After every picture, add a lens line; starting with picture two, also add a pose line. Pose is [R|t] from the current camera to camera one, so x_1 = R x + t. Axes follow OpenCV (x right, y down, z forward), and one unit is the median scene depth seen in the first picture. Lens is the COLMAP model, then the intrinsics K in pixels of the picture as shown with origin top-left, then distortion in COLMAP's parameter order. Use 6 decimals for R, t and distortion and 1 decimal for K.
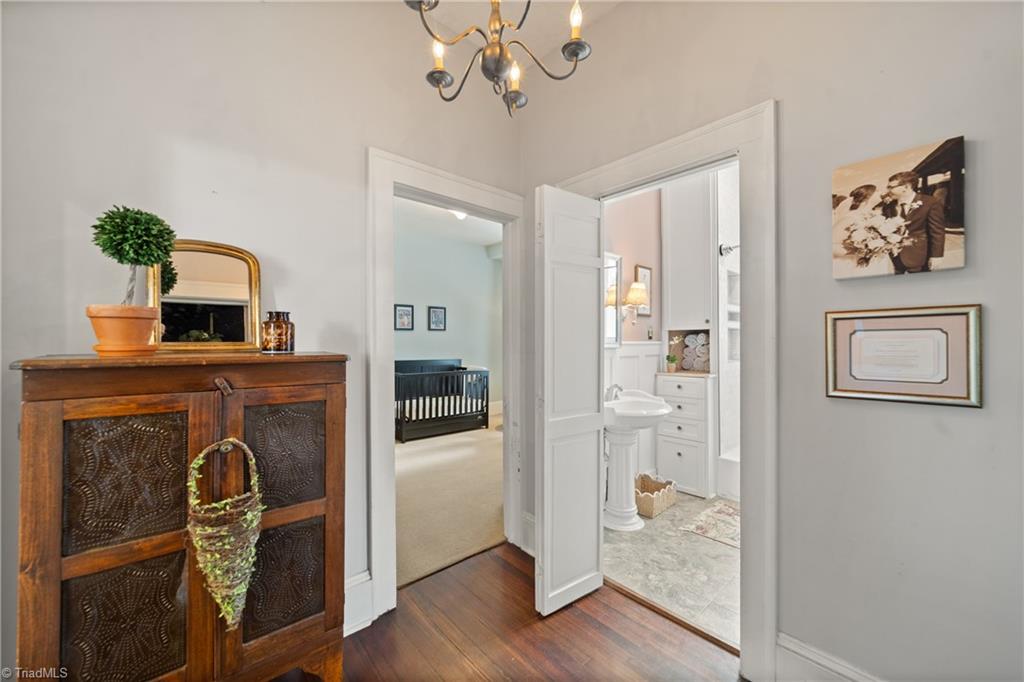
lens RADIAL K [[396.2, 0, 519.5], [0, 396.2, 344.4], [0, 0, 1]] dist [-0.009015, 0.003003]
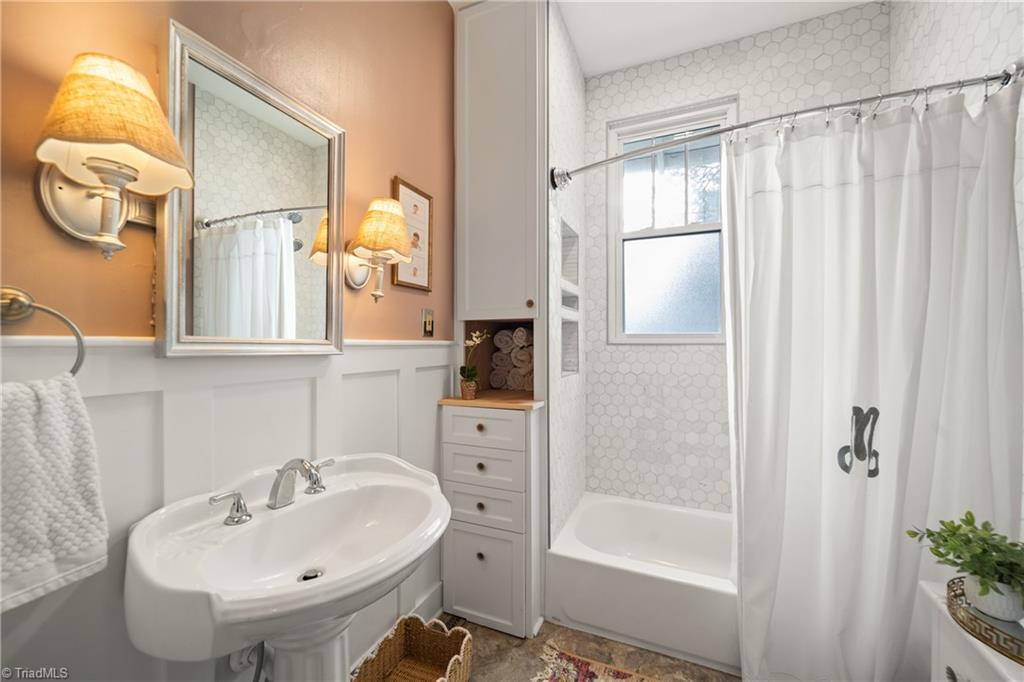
lens RADIAL K [[396.2, 0, 515.2], [0, 396.2, 344.9], [0, 0, 1]] dist [-0.009015, 0.003003]
pose [[0.912203, 0.005896, 0.409696, 0.224476], [-0.005143, 0.999982, -0.002941, -0.000588], [-0.409706, 0.000576, 0.912217, 0.491904]]
